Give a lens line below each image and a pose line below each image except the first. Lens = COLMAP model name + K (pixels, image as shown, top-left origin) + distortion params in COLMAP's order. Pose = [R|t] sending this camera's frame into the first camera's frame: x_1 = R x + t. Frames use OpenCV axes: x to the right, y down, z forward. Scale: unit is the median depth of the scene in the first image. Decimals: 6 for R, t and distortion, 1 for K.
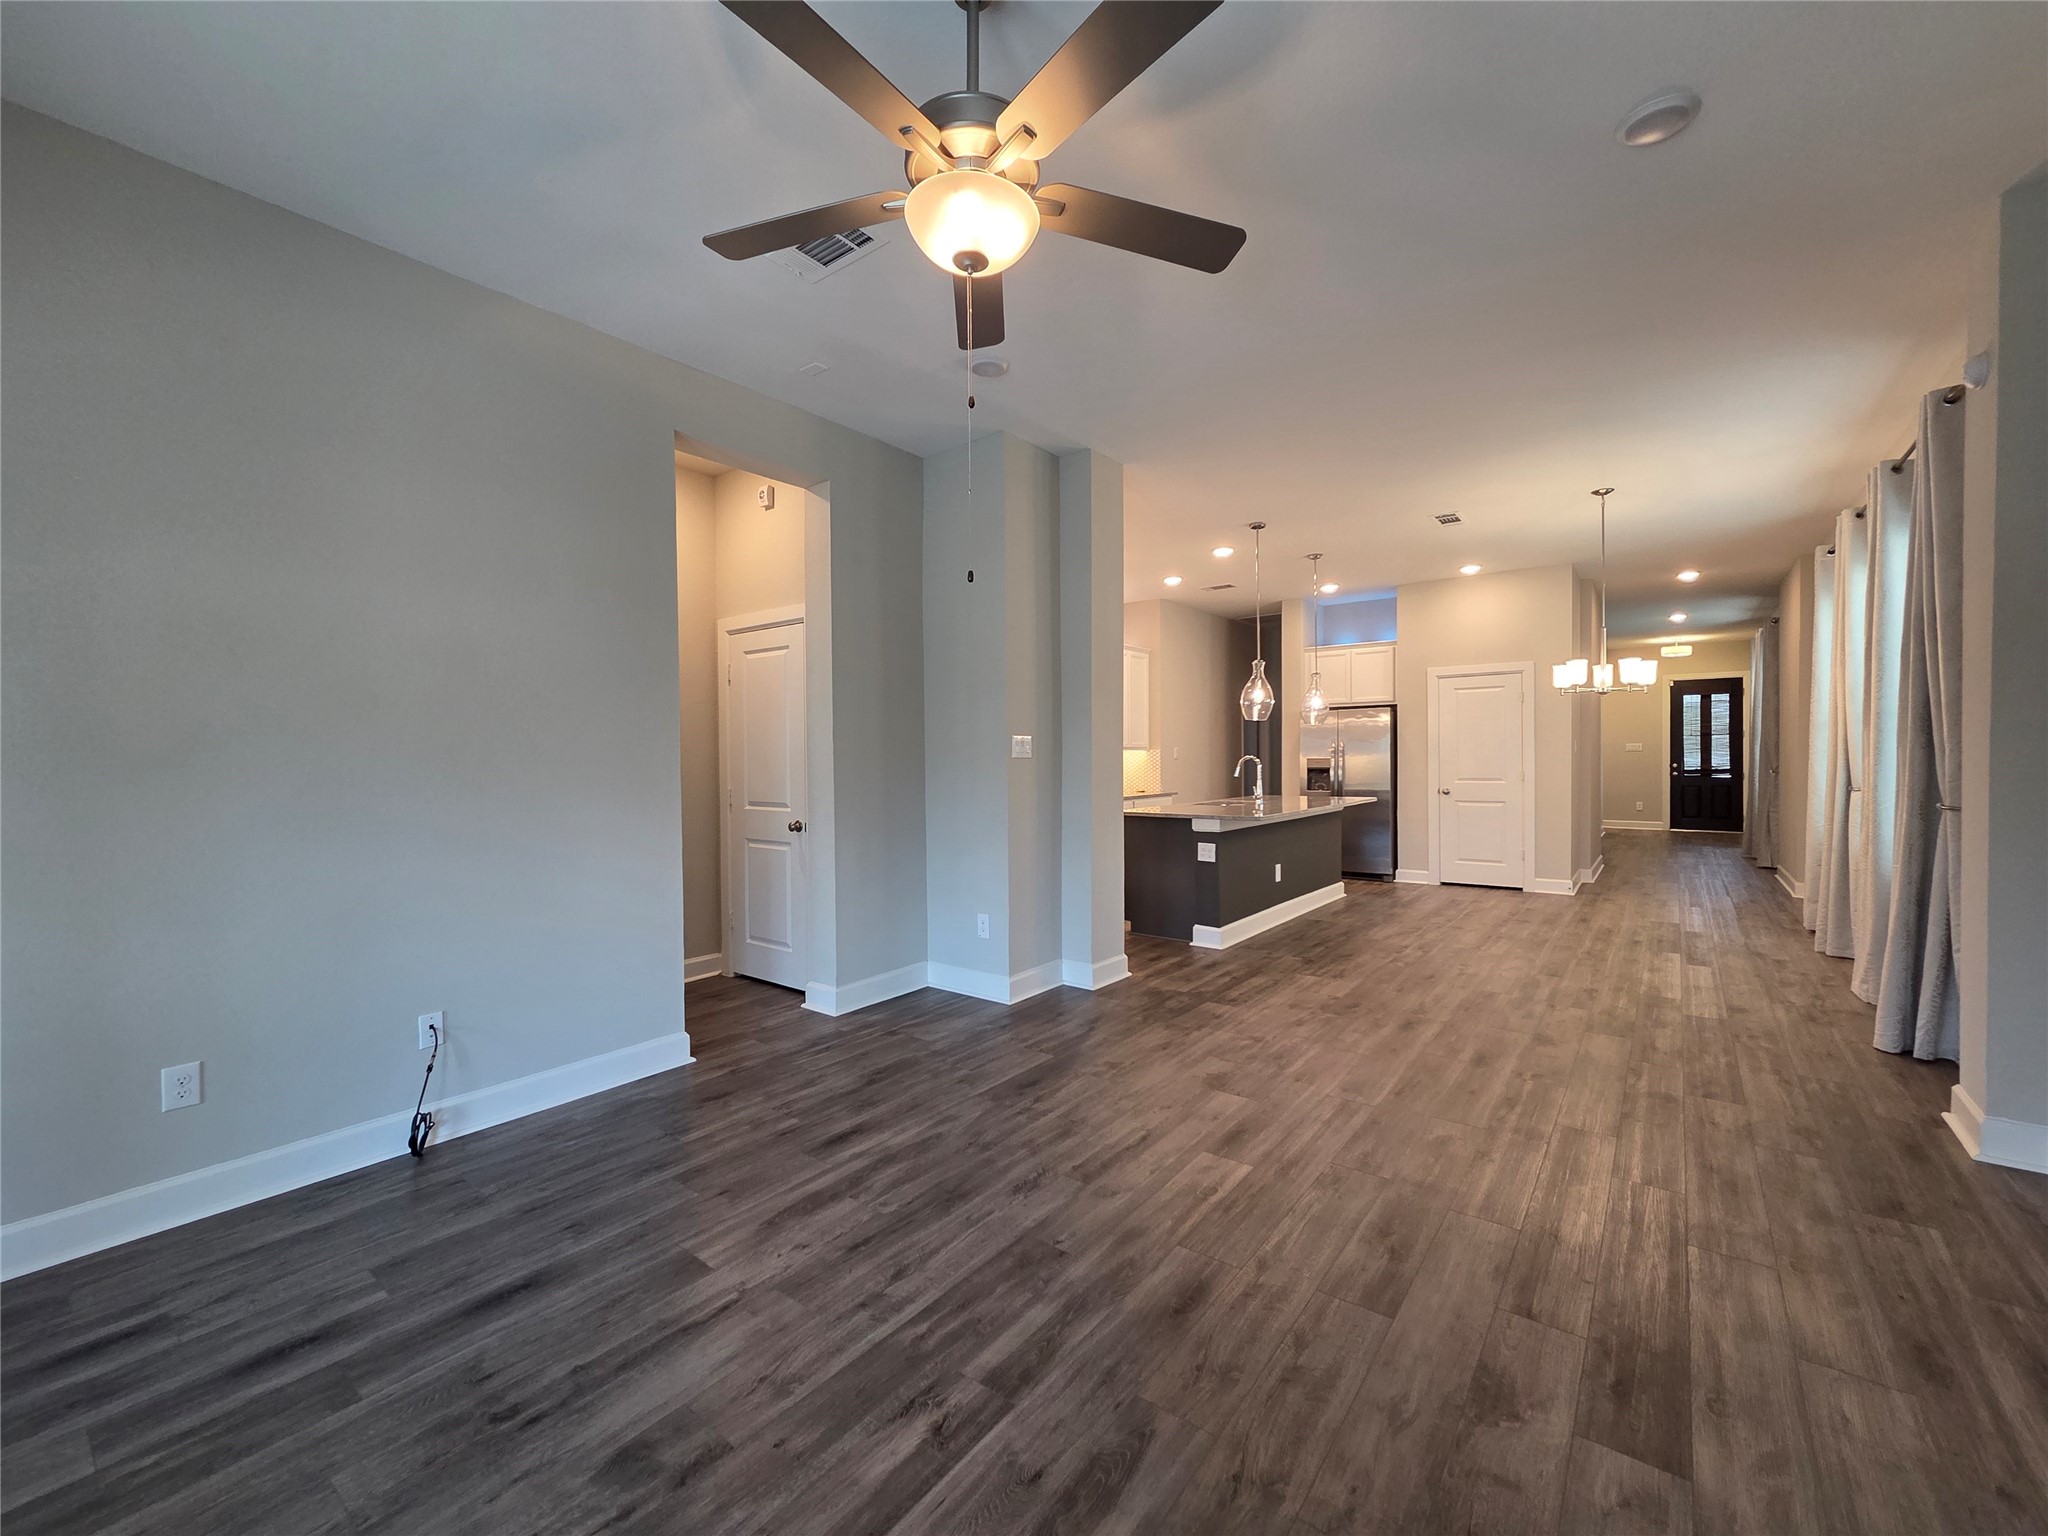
lens RADIAL K [[837.7, 0, 1028.8], [0, 837.7, 764.3], [0, 0, 1]] dist [0.002524, -0.000654]
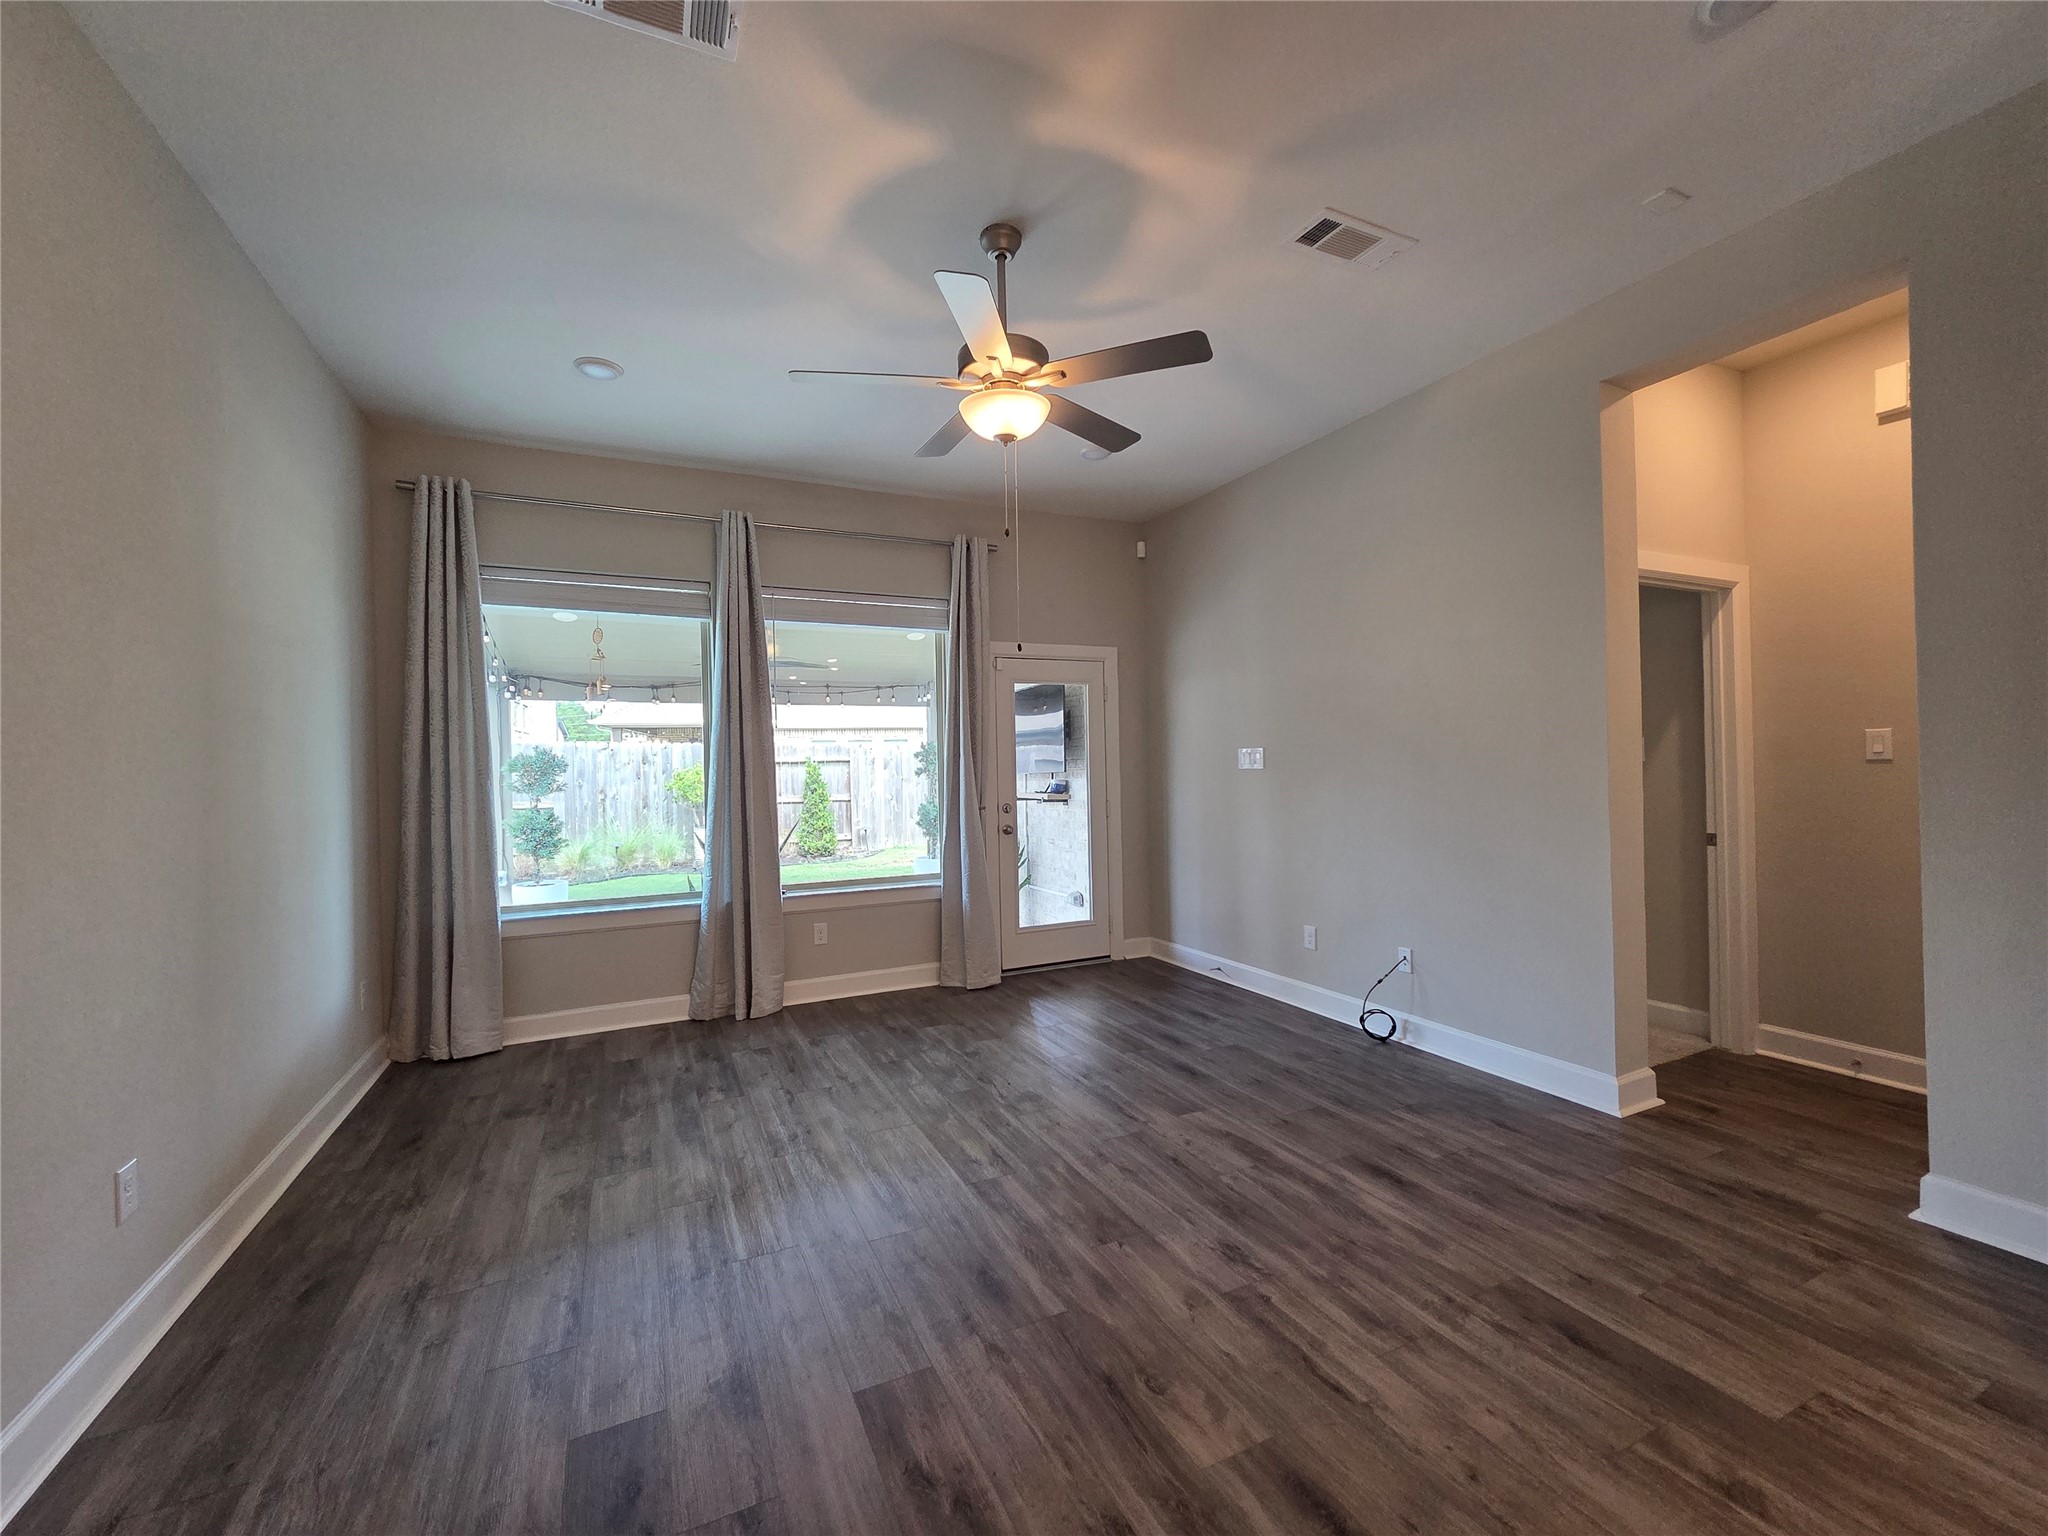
lens RADIAL K [[837.7, 0, 1023.2], [0, 837.7, 763.4], [0, 0, 1]] dist [0.002524, -0.000654]
pose [[-0.456483, 0.013550, -0.889629, 0.837846], [0.015826, 0.999849, 0.007108, -0.023962], [0.889591, -0.010835, -0.456629, 1.152072]]
